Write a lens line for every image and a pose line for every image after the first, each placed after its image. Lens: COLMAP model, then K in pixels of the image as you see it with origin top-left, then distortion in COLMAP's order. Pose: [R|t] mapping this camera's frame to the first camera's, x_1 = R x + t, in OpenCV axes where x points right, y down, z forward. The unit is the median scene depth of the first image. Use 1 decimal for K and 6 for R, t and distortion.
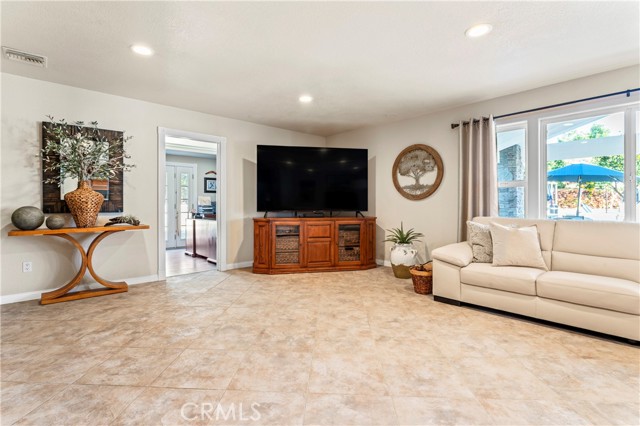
lens RADIAL K [[304.1, 0, 319.4], [0, 304.1, 204.9], [0, 0, 1]] dist [-0.001821, 0.000121]
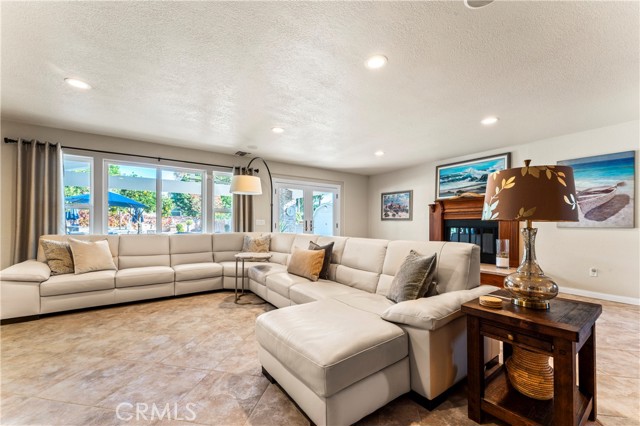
lens RADIAL K [[257.8, 0, 319.1], [0, 257.8, 221.4], [0, 0, 1]] dist [0.001724, 0.000150]
pose [[0.129860, 0.011994, 0.991460, -0.397603], [-0.002825, 0.999927, -0.011726, -0.001391], [-0.991528, -0.001278, 0.129884, -0.114058]]
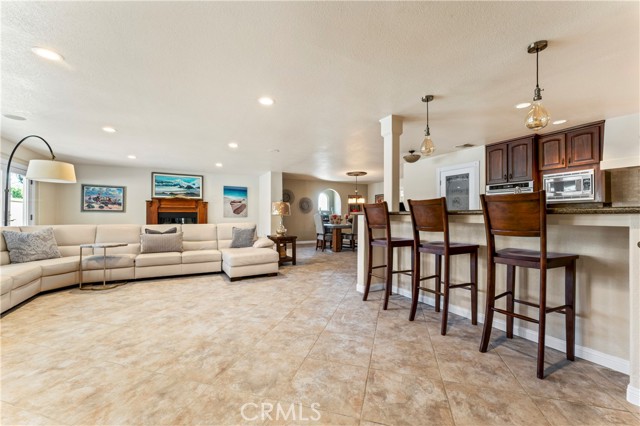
lens RADIAL K [[244.9, 0, 320.0], [0, 244.9, 213.0], [0, 0, 1]] dist [-0.000634, -0.000105]
pose [[-0.972643, 0.004053, 0.232268, -0.617257], [0.001168, 0.999920, -0.012559, 0.002024], [-0.232300, -0.011944, -0.972571, 1.633094]]
